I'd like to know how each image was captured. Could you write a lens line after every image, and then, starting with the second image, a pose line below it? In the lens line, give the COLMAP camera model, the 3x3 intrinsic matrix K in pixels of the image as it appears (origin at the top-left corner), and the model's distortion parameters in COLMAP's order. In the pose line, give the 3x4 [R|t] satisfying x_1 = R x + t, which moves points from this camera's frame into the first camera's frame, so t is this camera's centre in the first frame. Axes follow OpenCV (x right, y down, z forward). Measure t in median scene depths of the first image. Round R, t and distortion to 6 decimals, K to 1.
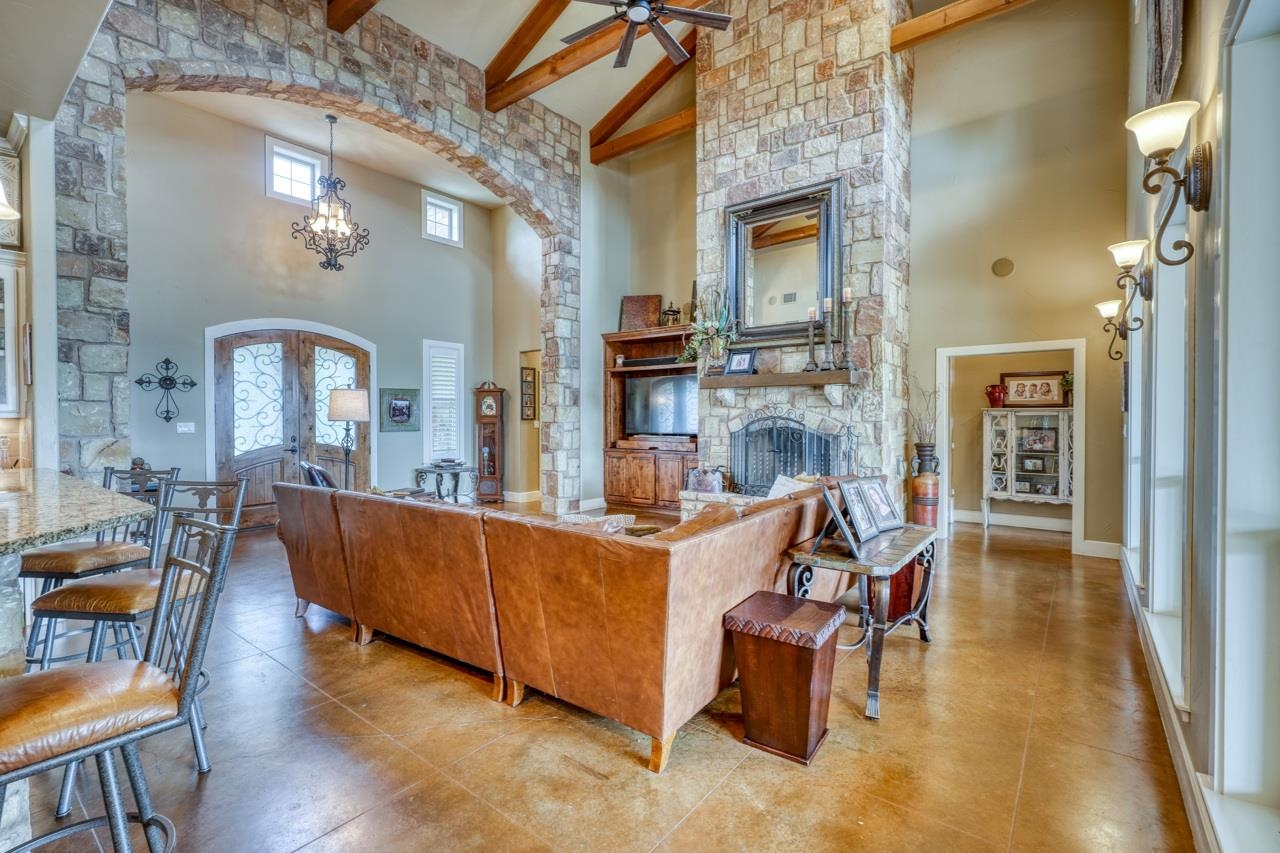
lens RADIAL K [[570.6, 0, 640.1], [0, 570.6, 425.9], [0, 0, 1]] dist [0.013096, 0.000500]
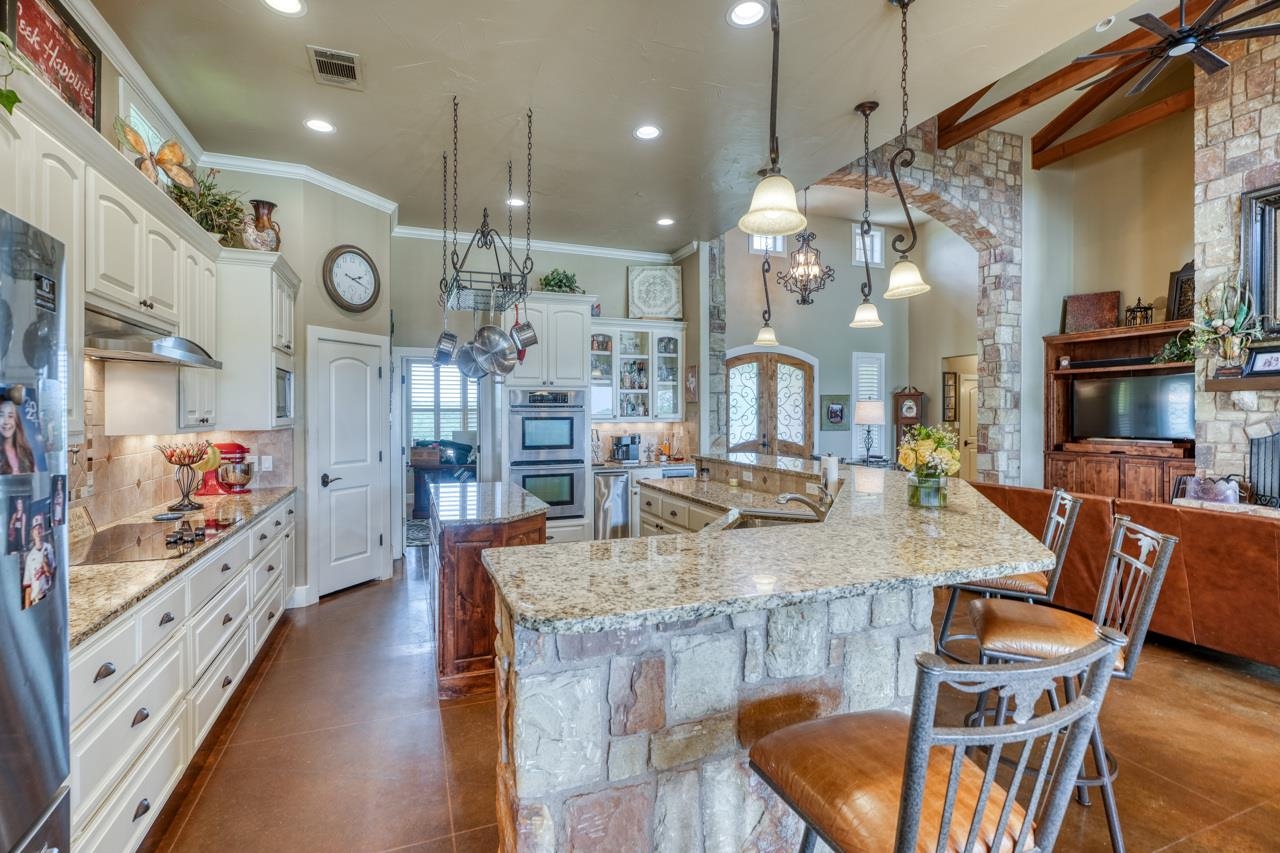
lens RADIAL K [[570.6, 0, 637.0], [0, 570.6, 419.7], [0, 0, 1]] dist [0.013096, 0.000500]
pose [[0.862758, 0.005258, -0.505590, -0.193650], [-0.007483, 0.999969, -0.002368, -0.008061], [0.505562, 0.005826, 0.862771, -0.262786]]
